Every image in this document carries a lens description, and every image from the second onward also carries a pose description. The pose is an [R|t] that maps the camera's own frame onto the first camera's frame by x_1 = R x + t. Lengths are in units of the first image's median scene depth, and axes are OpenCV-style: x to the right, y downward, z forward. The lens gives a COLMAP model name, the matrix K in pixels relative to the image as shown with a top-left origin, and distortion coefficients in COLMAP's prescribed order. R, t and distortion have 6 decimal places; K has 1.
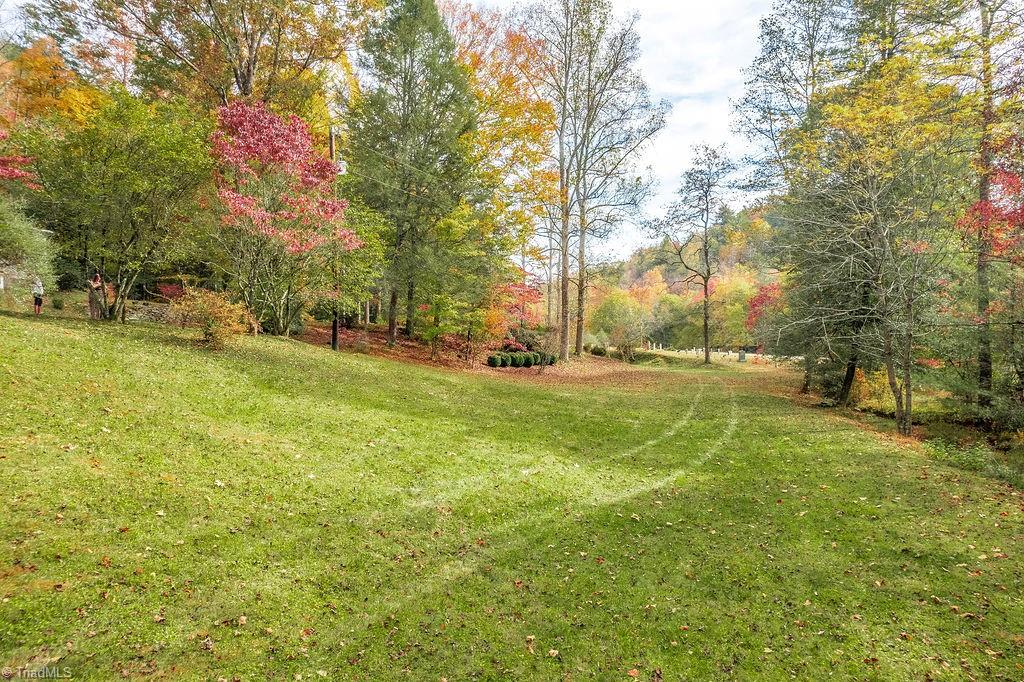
lens RADIAL K [[608.4, 0, 514.3], [0, 608.4, 329.9], [0, 0, 1]] dist [-0.001942, 0.000239]
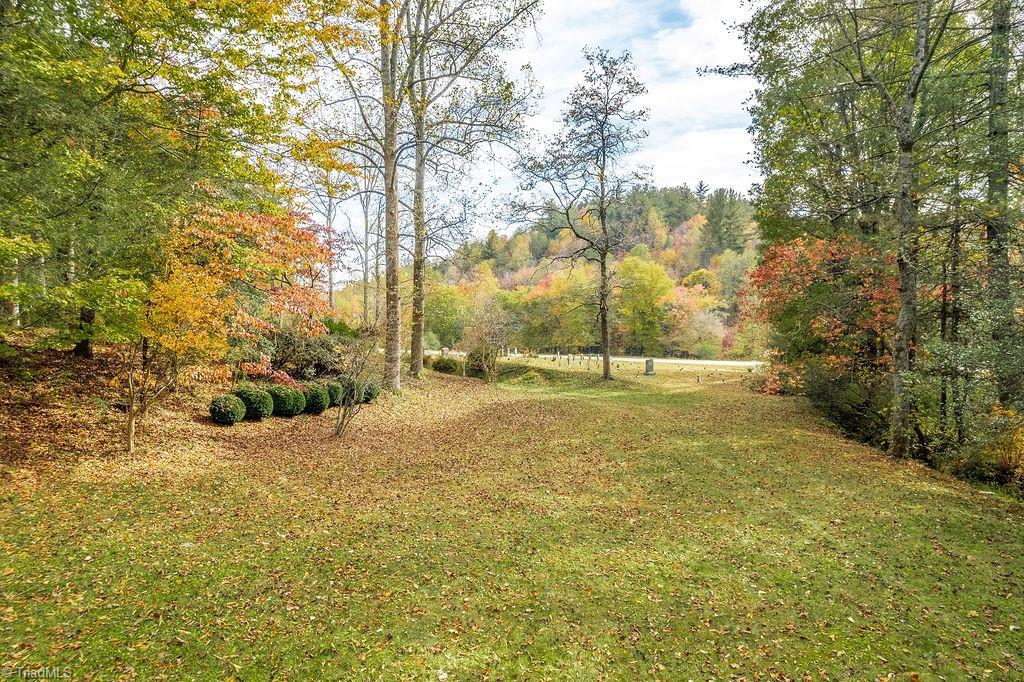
lens RADIAL K [[608.4, 0, 514.3], [0, 608.4, 329.9], [0, 0, 1]] dist [-0.001942, 0.000239]
pose [[0.956695, -0.011114, 0.290879, 0.026182], [0.011000, 0.999937, 0.002026, -0.001925], [-0.290883, 0.001261, 0.956758, 0.398845]]
